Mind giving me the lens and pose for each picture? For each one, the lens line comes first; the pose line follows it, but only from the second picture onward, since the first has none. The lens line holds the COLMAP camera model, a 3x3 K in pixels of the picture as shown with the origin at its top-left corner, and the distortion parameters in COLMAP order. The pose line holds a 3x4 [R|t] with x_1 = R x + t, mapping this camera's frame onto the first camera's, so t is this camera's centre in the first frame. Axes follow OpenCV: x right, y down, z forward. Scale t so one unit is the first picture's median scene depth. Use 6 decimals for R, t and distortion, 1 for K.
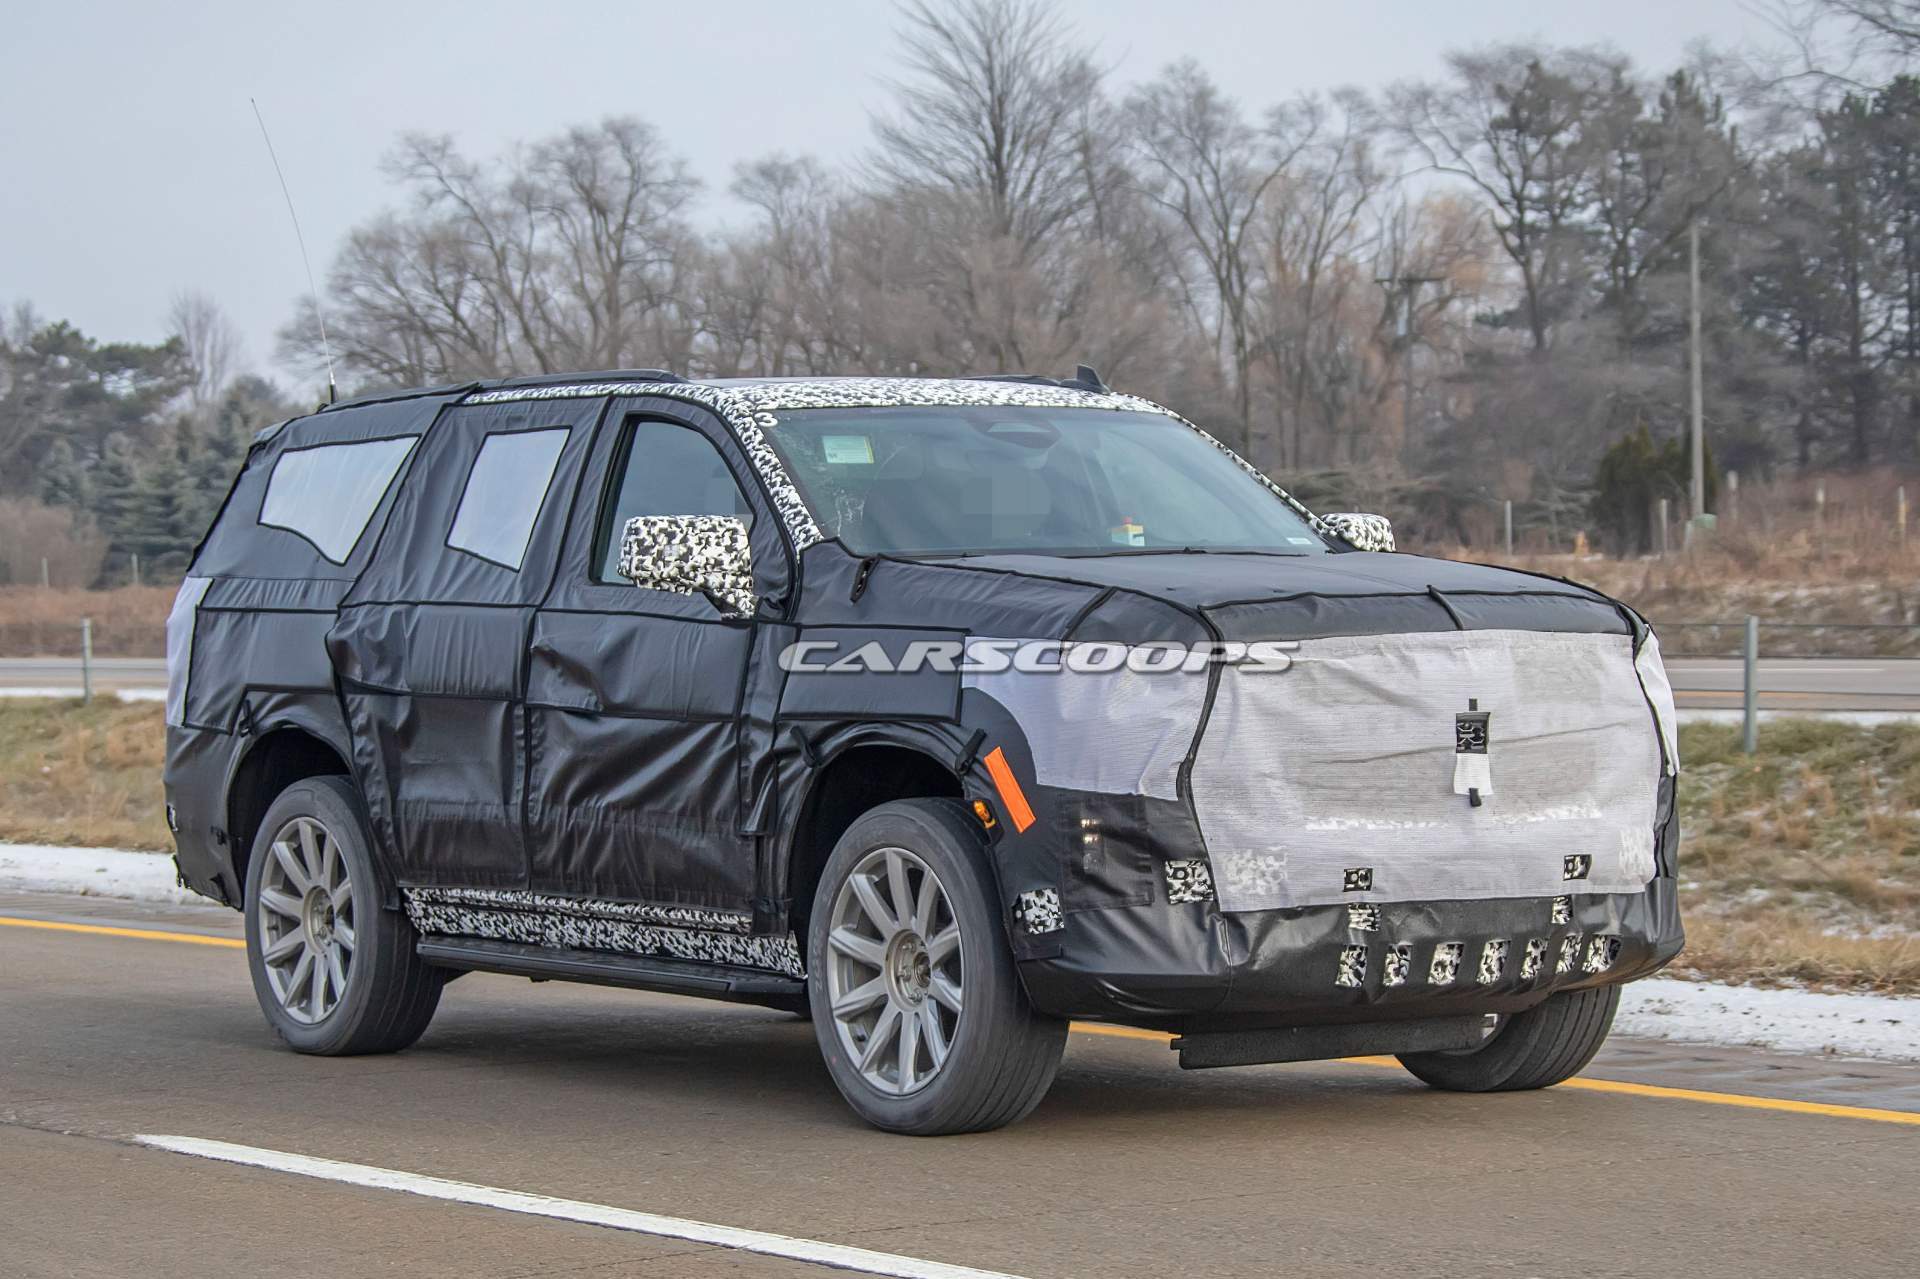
lens RADIAL K [[4969.8, 0, 960.0], [0, 4969.8, 639.5], [0, 0, 1]] dist [0.087106, 0.110107]
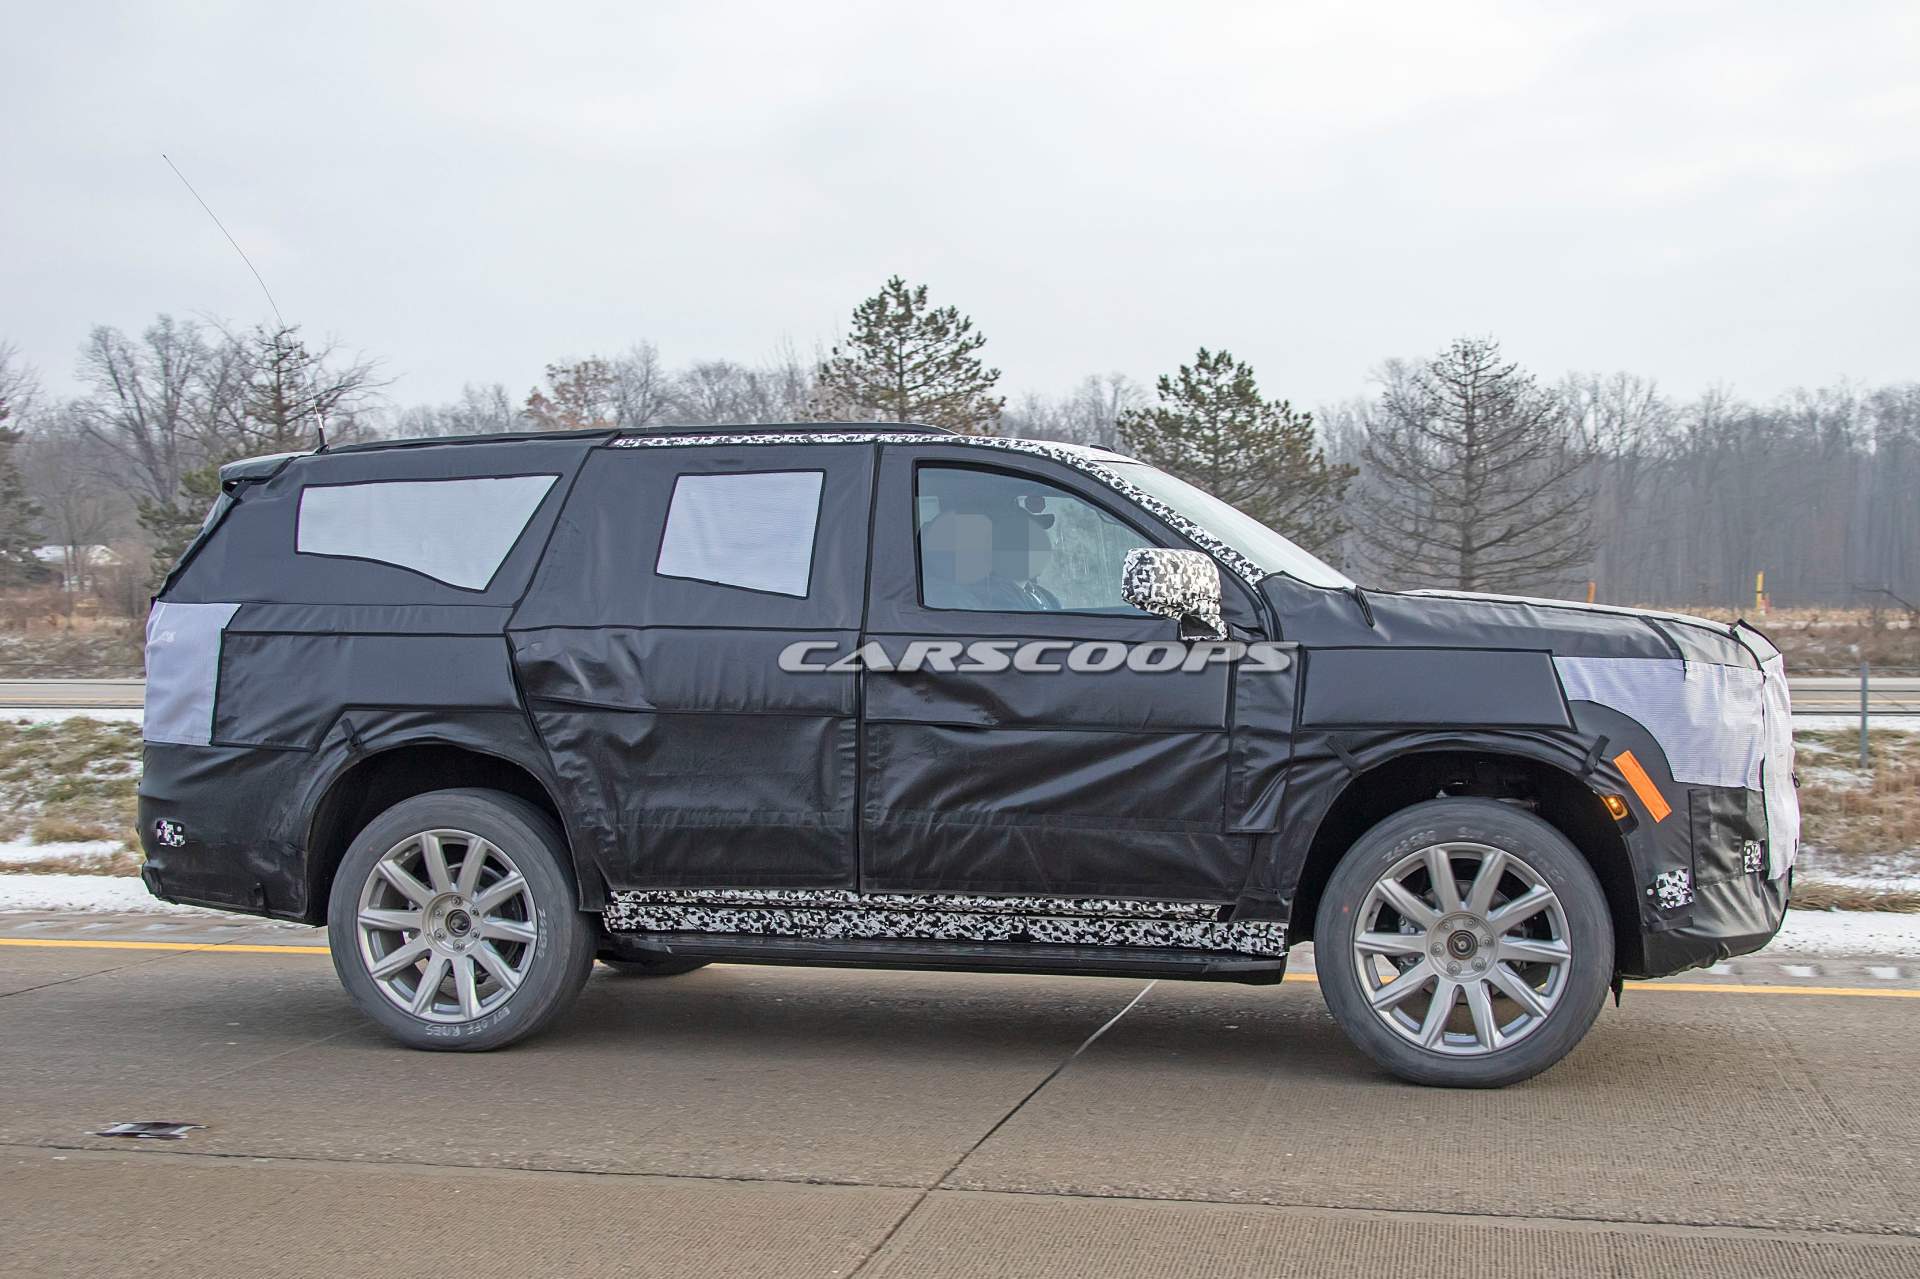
lens RADIAL K [[2270.5, 0, 960.0], [0, 2270.5, 639.5], [0, 0, 1]] dist [-0.021533, -0.013997]
pose [[0.742431, 0.005462, 0.669900, -0.412163], [0.001727, 0.999948, -0.010066, 0.000540], [-0.669920, 0.008630, 0.742383, 0.625267]]
